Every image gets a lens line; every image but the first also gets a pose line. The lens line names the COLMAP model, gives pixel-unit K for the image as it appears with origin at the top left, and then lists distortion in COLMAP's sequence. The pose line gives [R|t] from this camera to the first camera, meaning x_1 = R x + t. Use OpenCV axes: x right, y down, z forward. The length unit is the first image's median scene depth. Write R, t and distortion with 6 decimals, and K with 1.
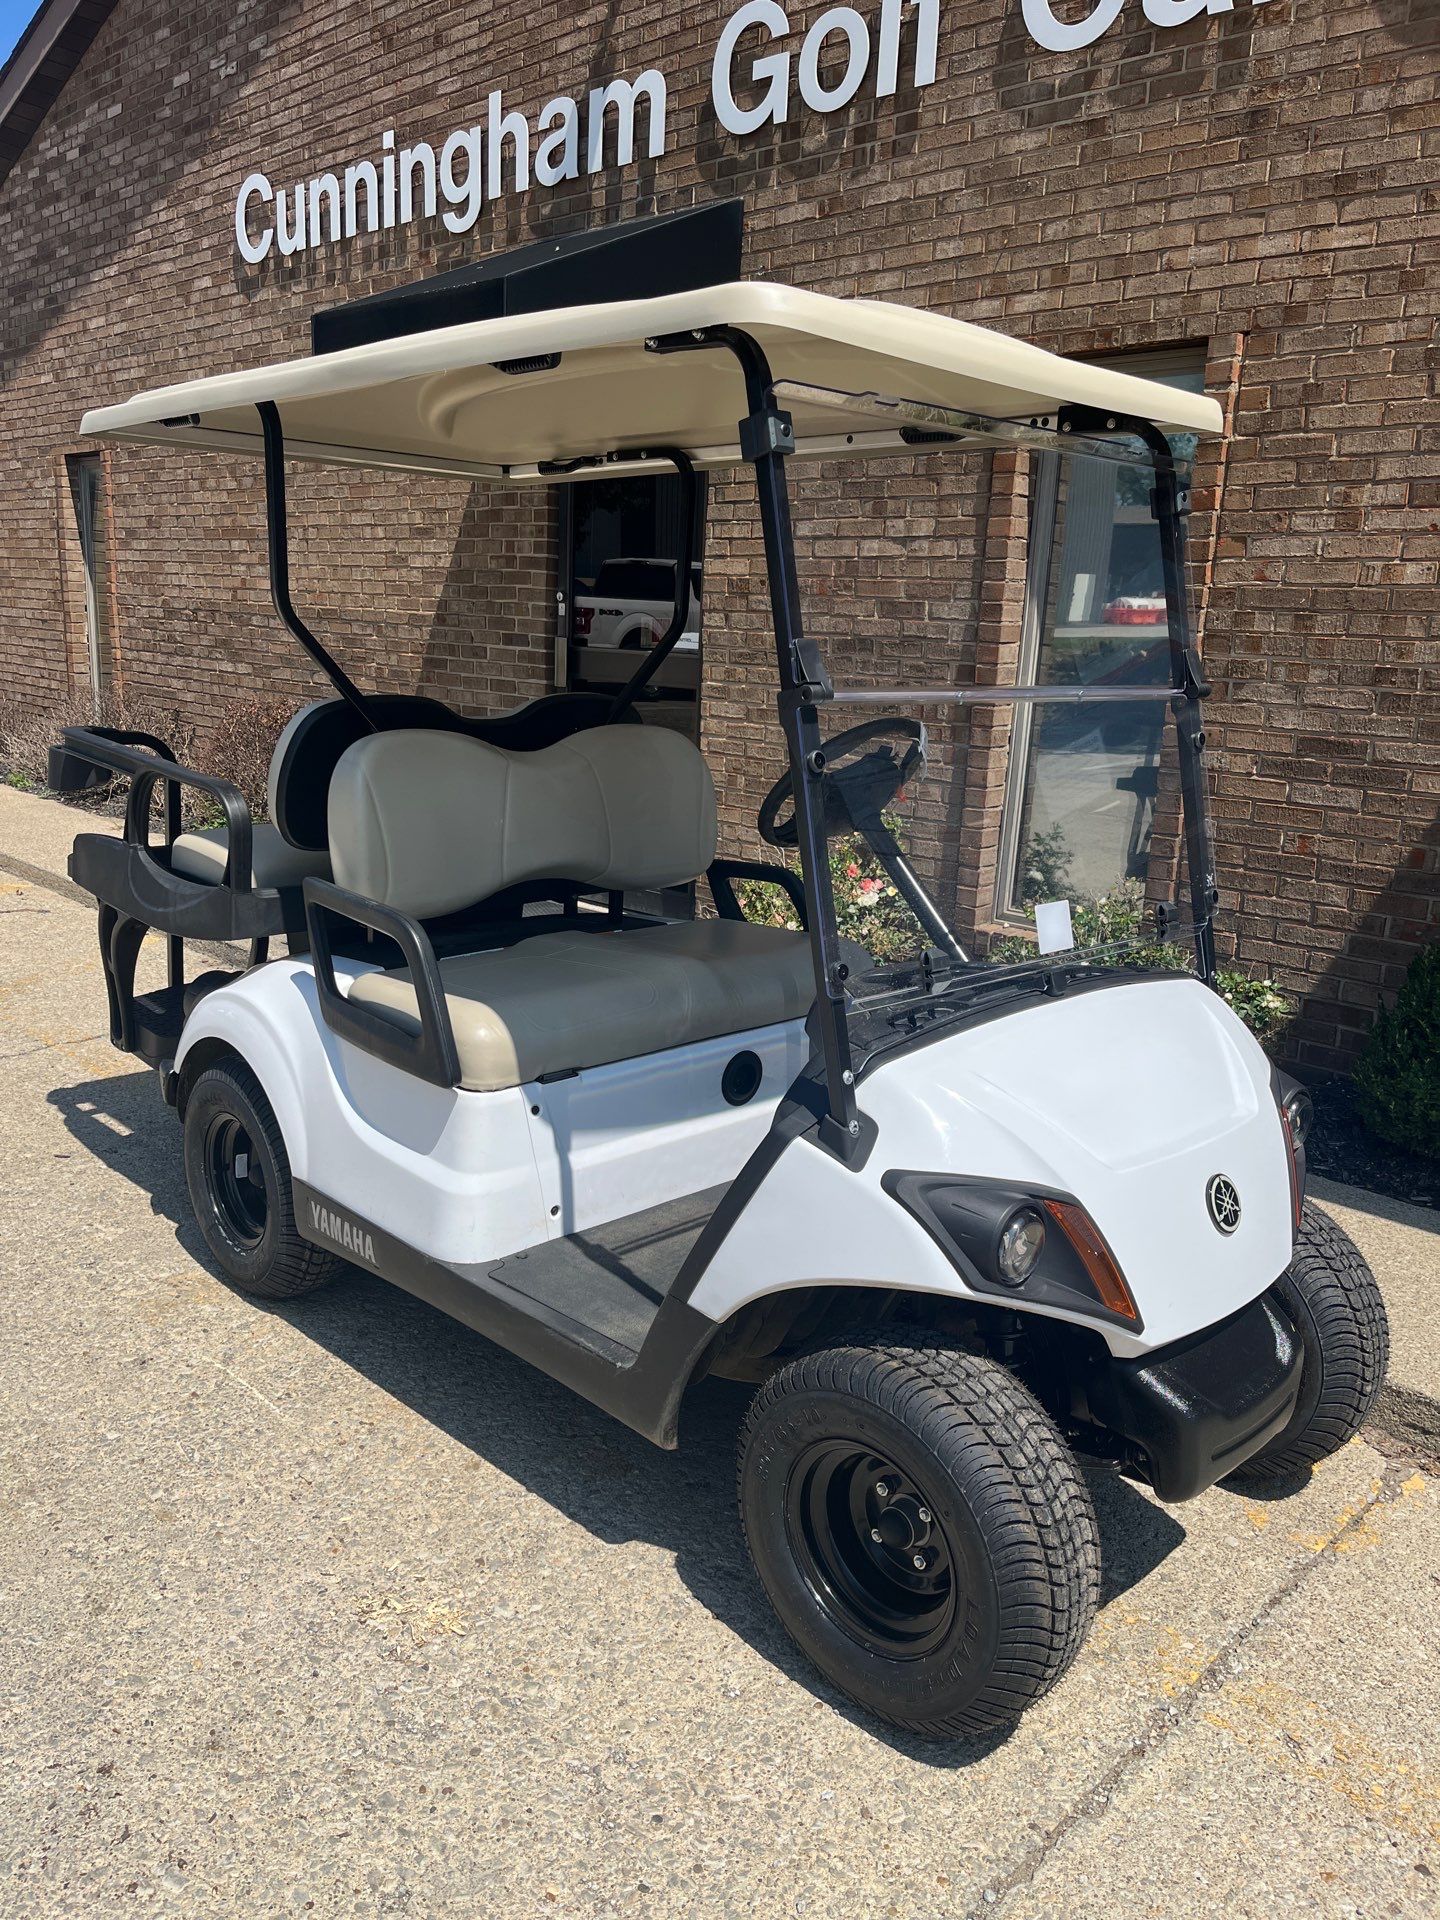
lens RADIAL K [[1443.0, 0, 726.0], [0, 1443.0, 981.2], [0, 0, 1]] dist [0.075081, -0.112029]
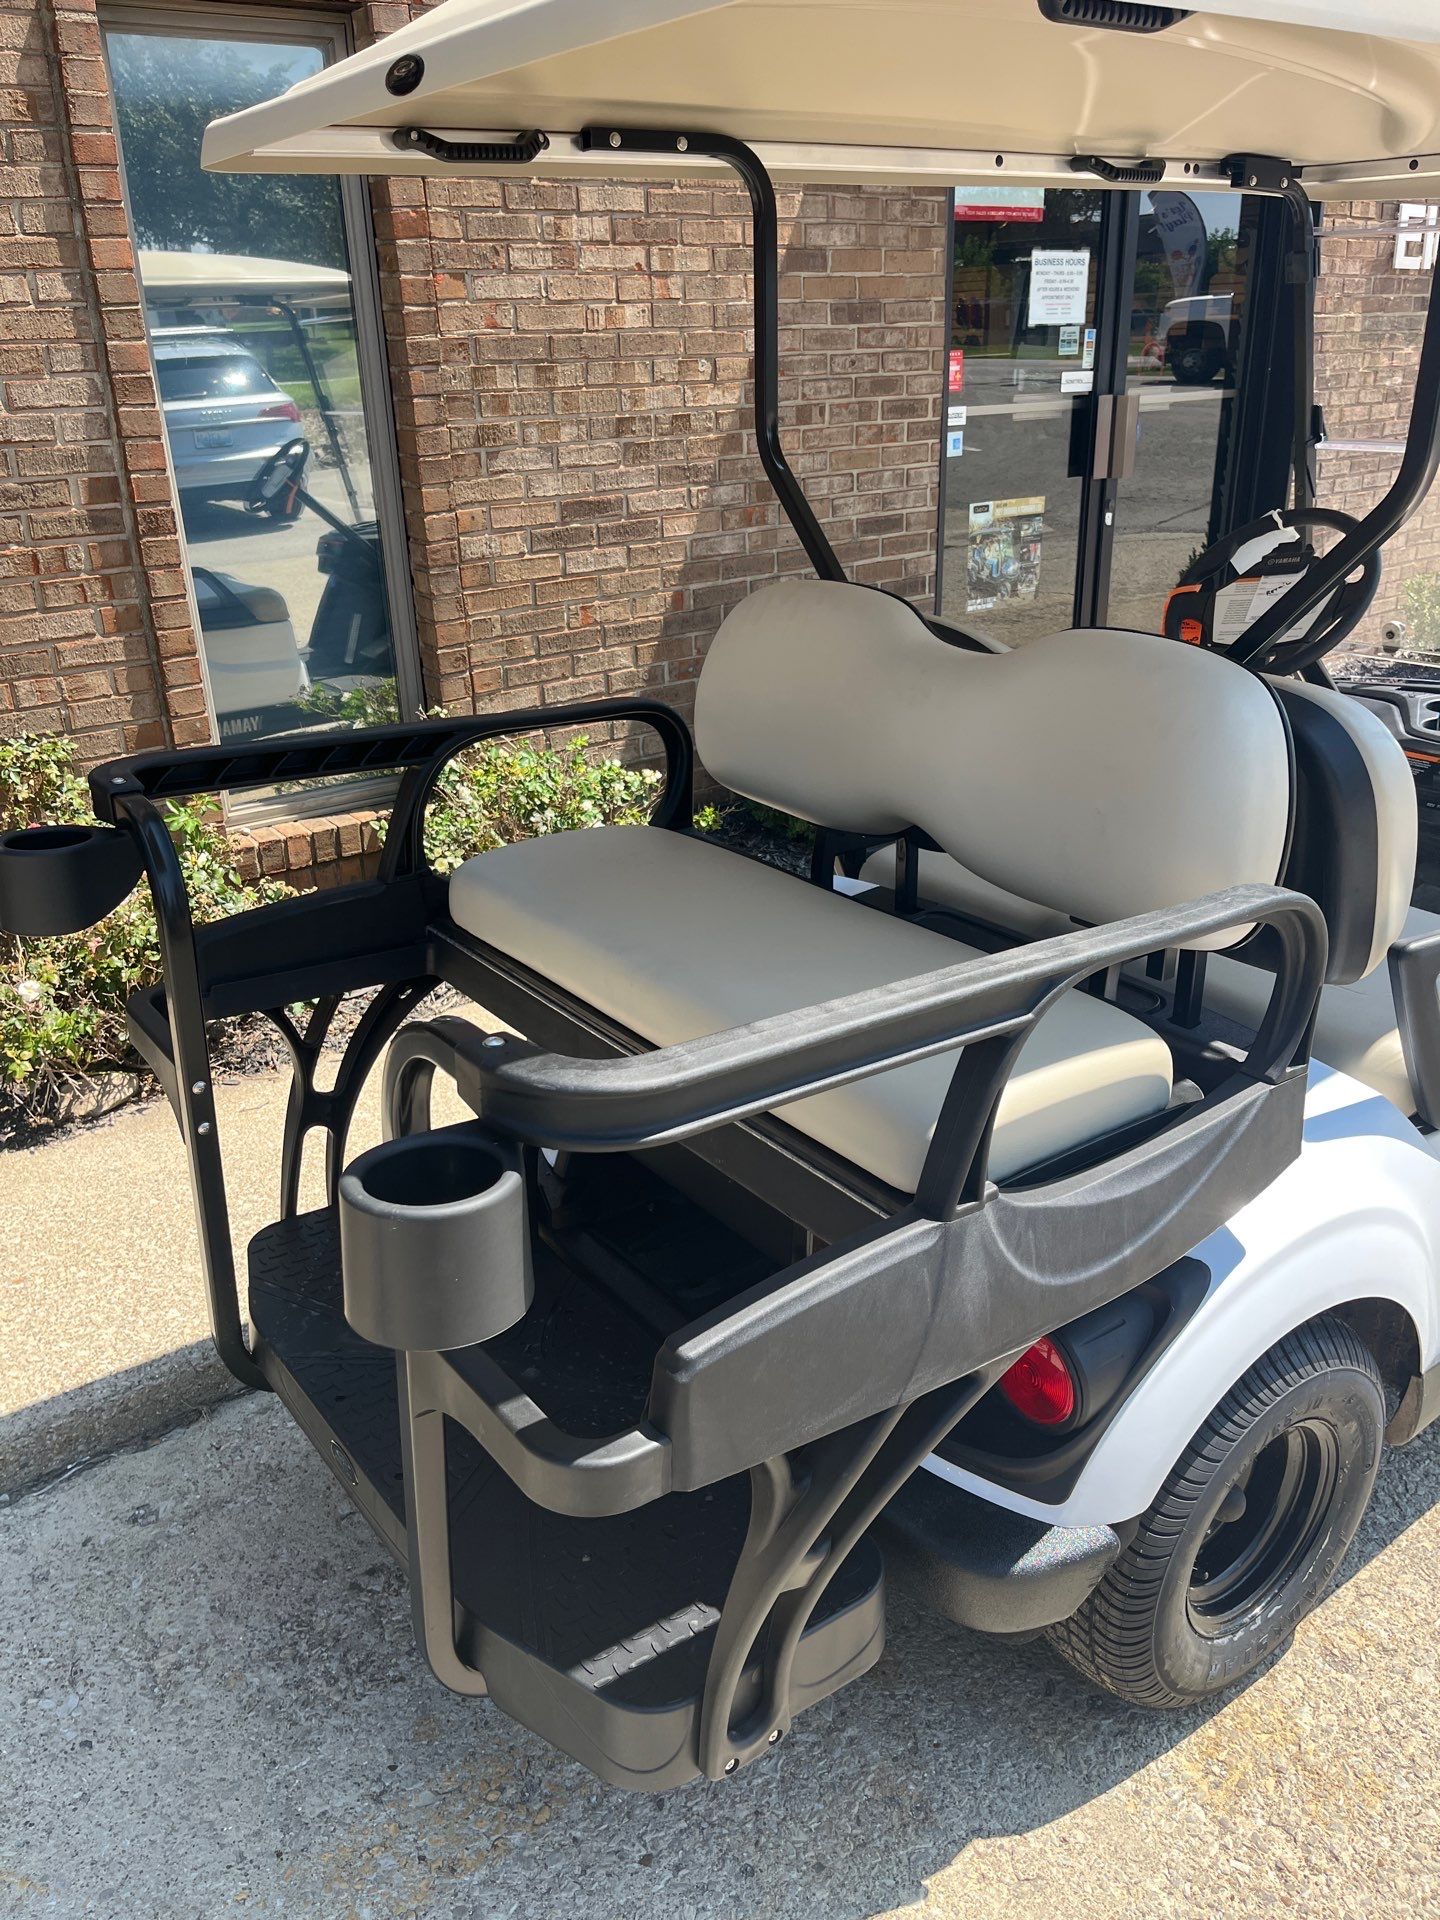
lens RADIAL K [[1443.0, 0, 726.0], [0, 1443.0, 981.2], [0, 0, 1]] dist [0.075081, -0.112029]
pose [[0.131003, -0.443991, 0.886403, -0.559704], [0.270478, 0.876195, 0.398904, -0.241361], [-0.953771, 0.187495, 0.234874, 0.731110]]
